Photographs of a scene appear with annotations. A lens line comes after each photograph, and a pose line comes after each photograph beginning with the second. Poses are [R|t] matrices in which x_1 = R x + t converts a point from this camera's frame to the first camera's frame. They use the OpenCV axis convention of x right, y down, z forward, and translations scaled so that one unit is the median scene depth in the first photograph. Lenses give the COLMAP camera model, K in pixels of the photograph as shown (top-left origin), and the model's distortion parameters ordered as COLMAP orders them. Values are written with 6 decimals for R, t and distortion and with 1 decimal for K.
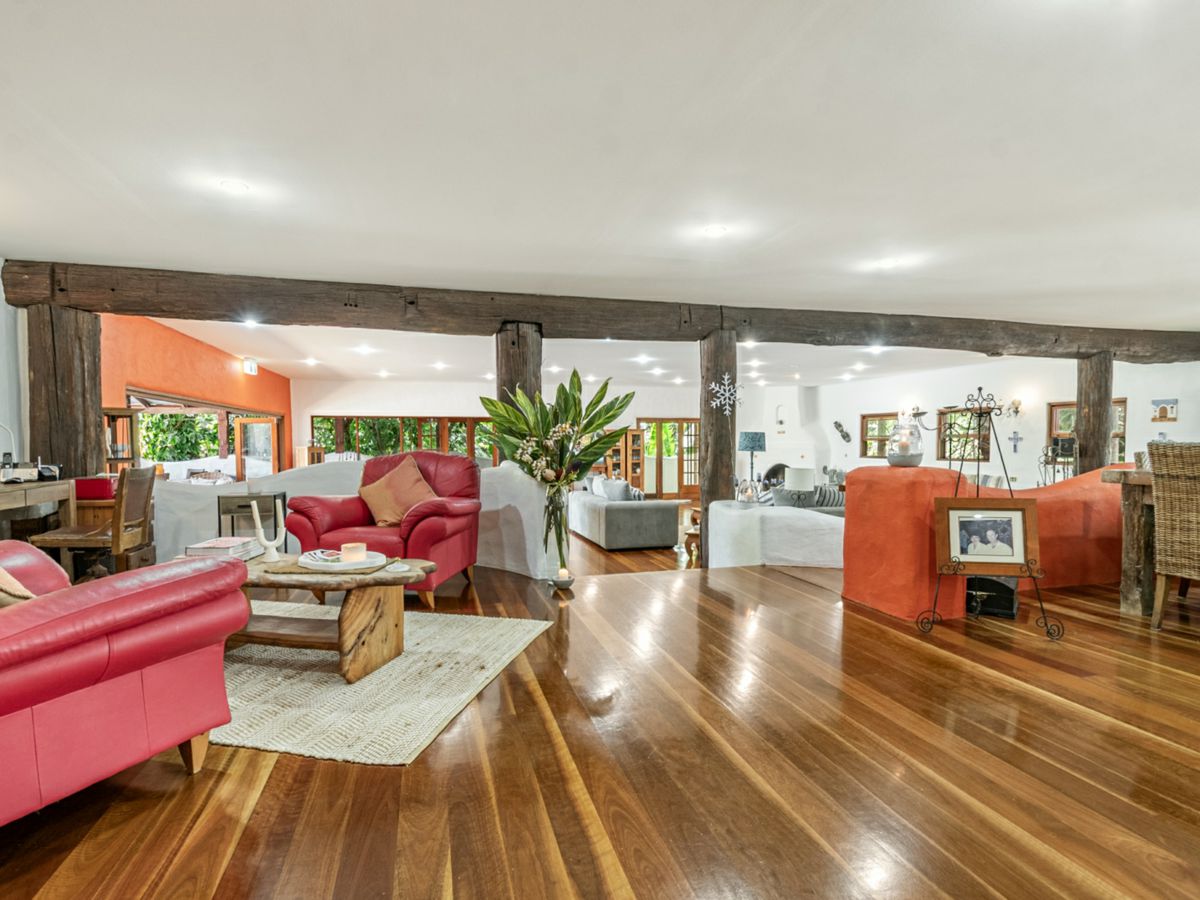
lens RADIAL K [[616.9, 0, 592.2], [0, 616.9, 451.9], [0, 0, 1]] dist [-0.001651, -0.000544]
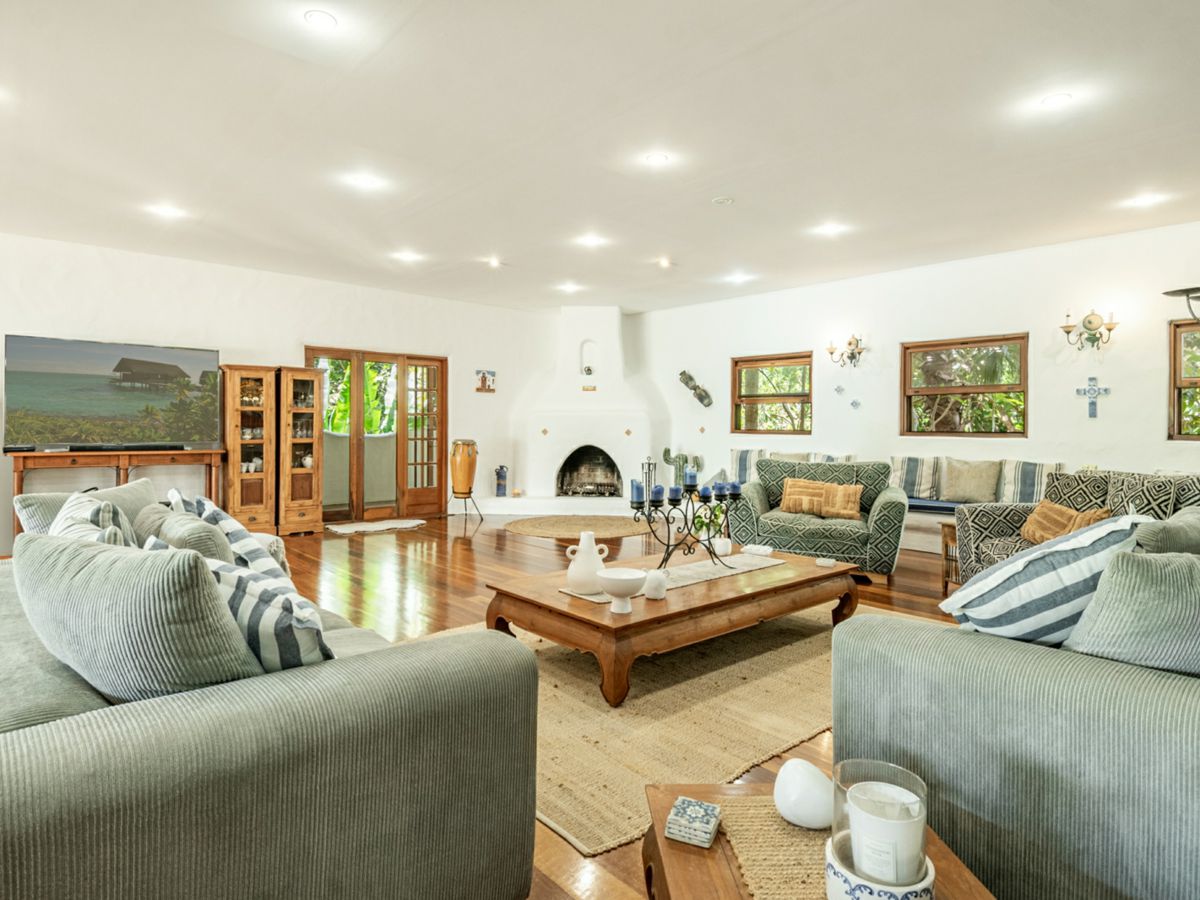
lens RADIAL K [[675.5, 0, 602.6], [0, 675.5, 432.9], [0, 0, 1]] dist [0.002562, -0.001861]
pose [[0.888364, 0.005522, 0.459107, 0.078744], [-0.002142, 0.999967, -0.007884, 0.026377], [-0.459136, 0.006020, 0.888346, 0.940197]]
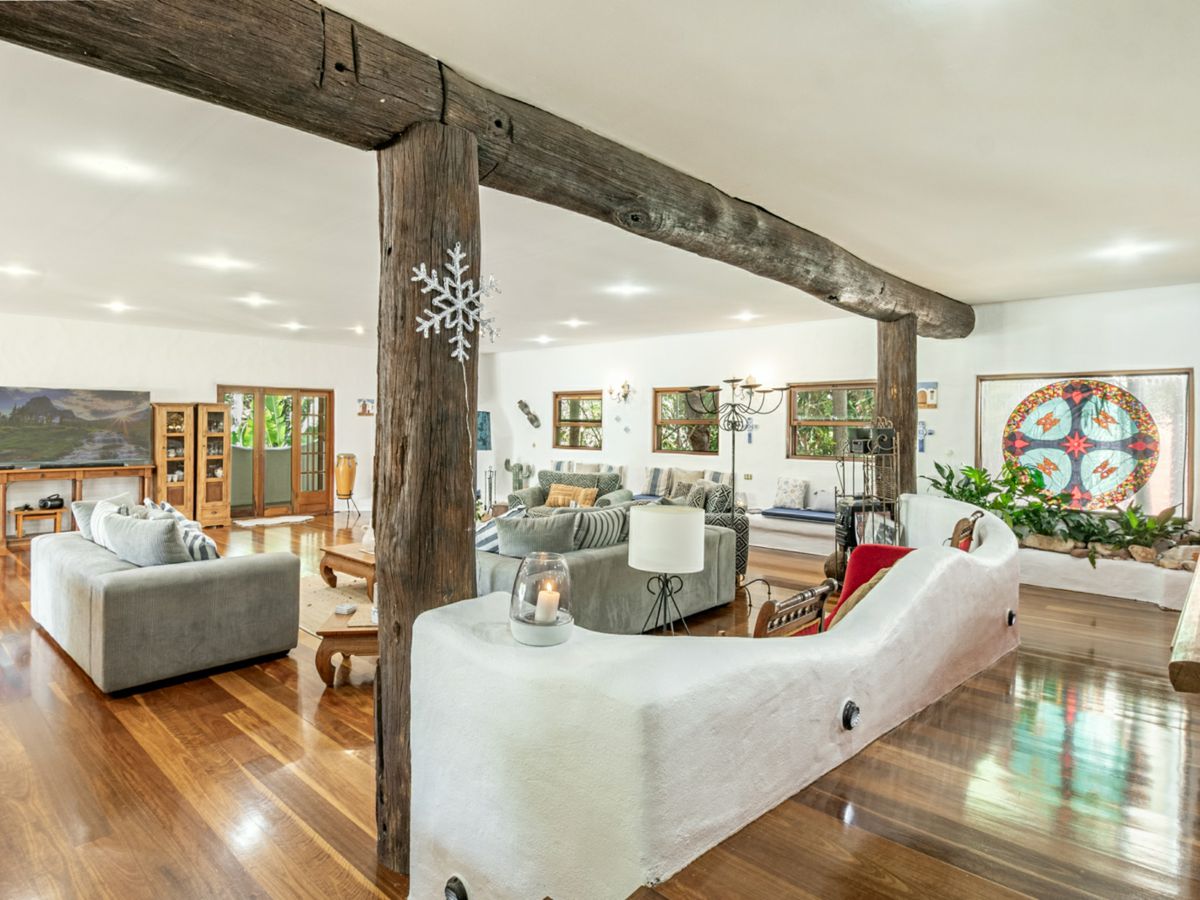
lens RADIAL K [[675.5, 0, 603.8], [0, 675.5, 427.1], [0, 0, 1]] dist [0.002562, -0.001861]
pose [[0.838420, 0.008078, 0.544966, 0.059470], [-0.001669, 0.999924, -0.012254, -0.012764], [-0.545023, 0.009365, 0.838369, 0.497749]]
